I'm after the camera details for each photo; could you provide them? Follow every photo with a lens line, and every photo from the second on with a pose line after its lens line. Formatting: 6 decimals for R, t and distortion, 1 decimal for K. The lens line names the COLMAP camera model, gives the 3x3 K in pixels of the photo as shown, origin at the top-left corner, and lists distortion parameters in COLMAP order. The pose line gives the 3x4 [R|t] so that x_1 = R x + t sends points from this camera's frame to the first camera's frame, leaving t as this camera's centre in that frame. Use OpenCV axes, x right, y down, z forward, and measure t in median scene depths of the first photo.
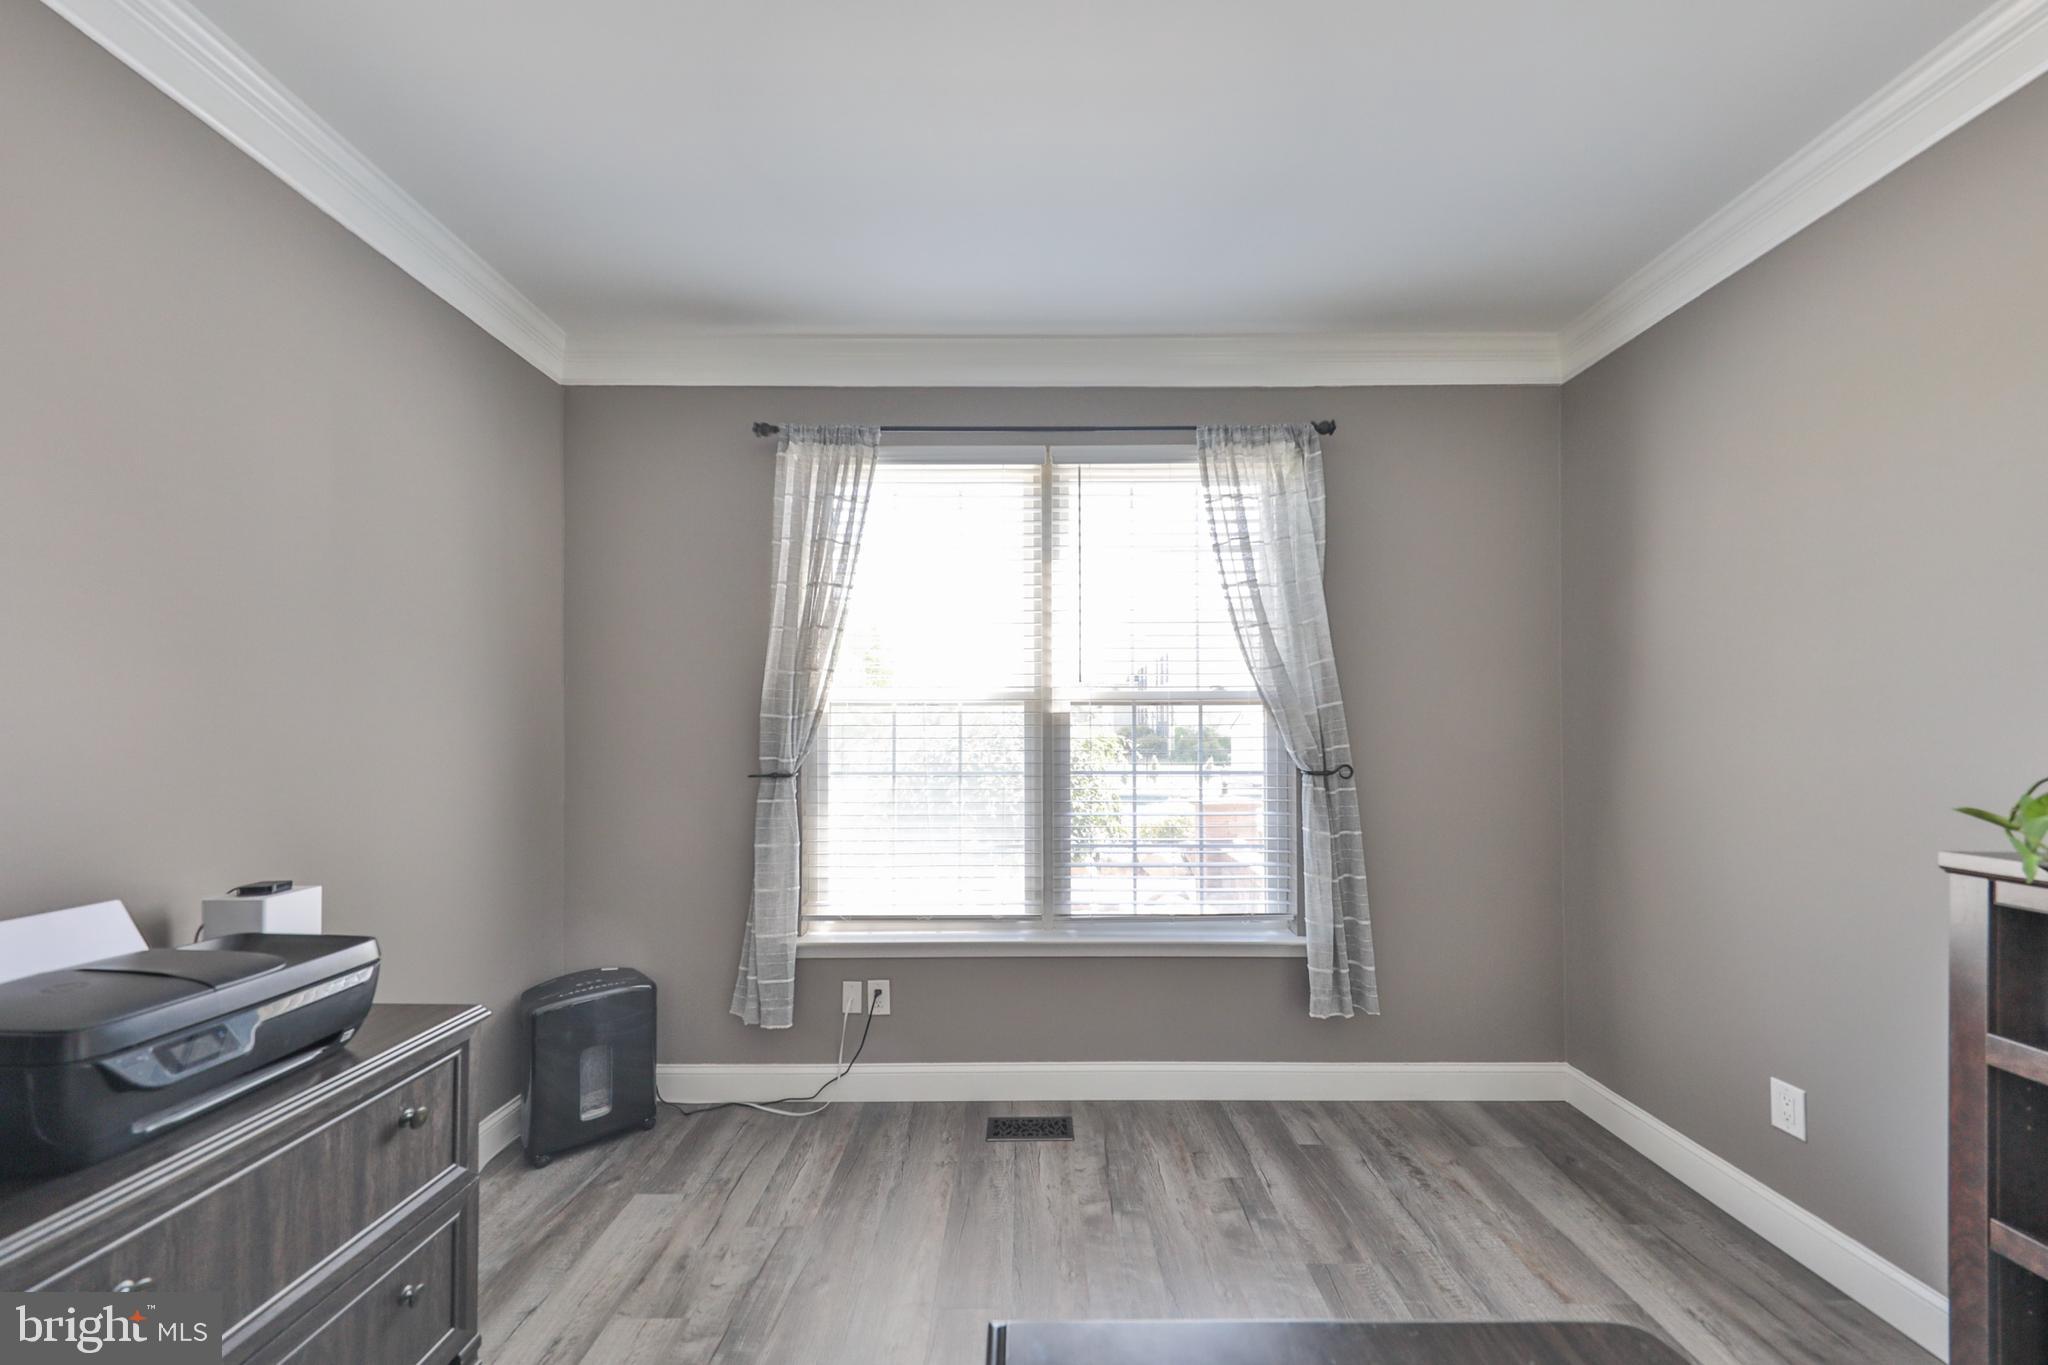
lens RADIAL K [[700.6, 0, 1027.0], [0, 700.6, 724.1], [0, 0, 1]] dist [0.006961, -0.000061]
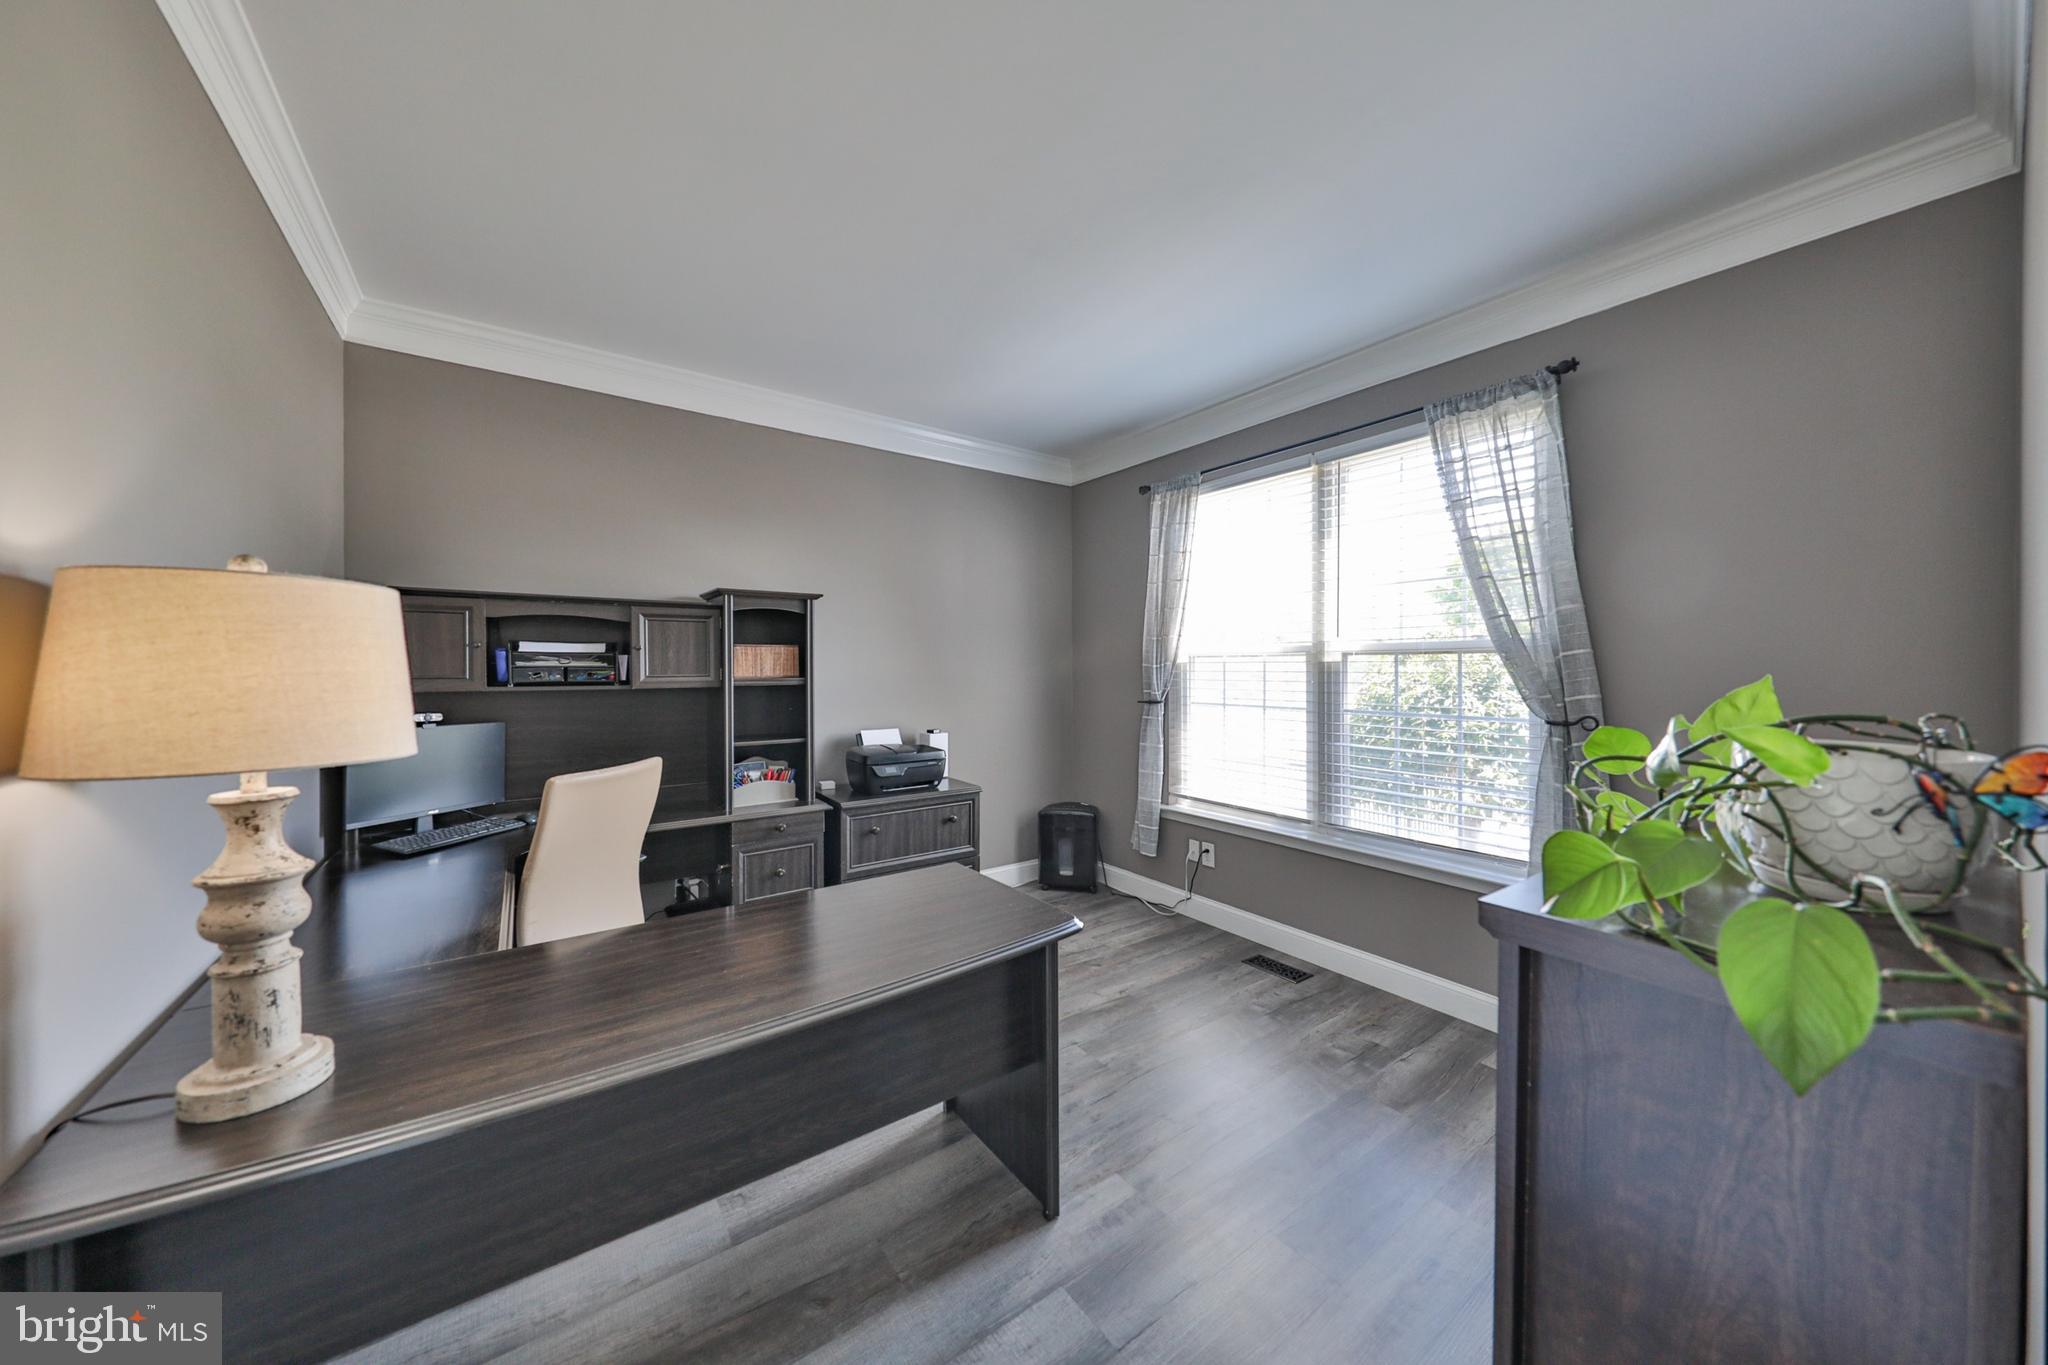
lens RADIAL K [[693.4, 0, 1022.8], [0, 693.4, 671.4], [0, 0, 1]] dist [-0.000567, -0.000258]
pose [[0.580094, 0.007212, -0.814517, 0.771340], [0.007897, 0.999864, 0.014478, -0.022683], [0.814511, -0.014831, 0.579959, -0.166922]]
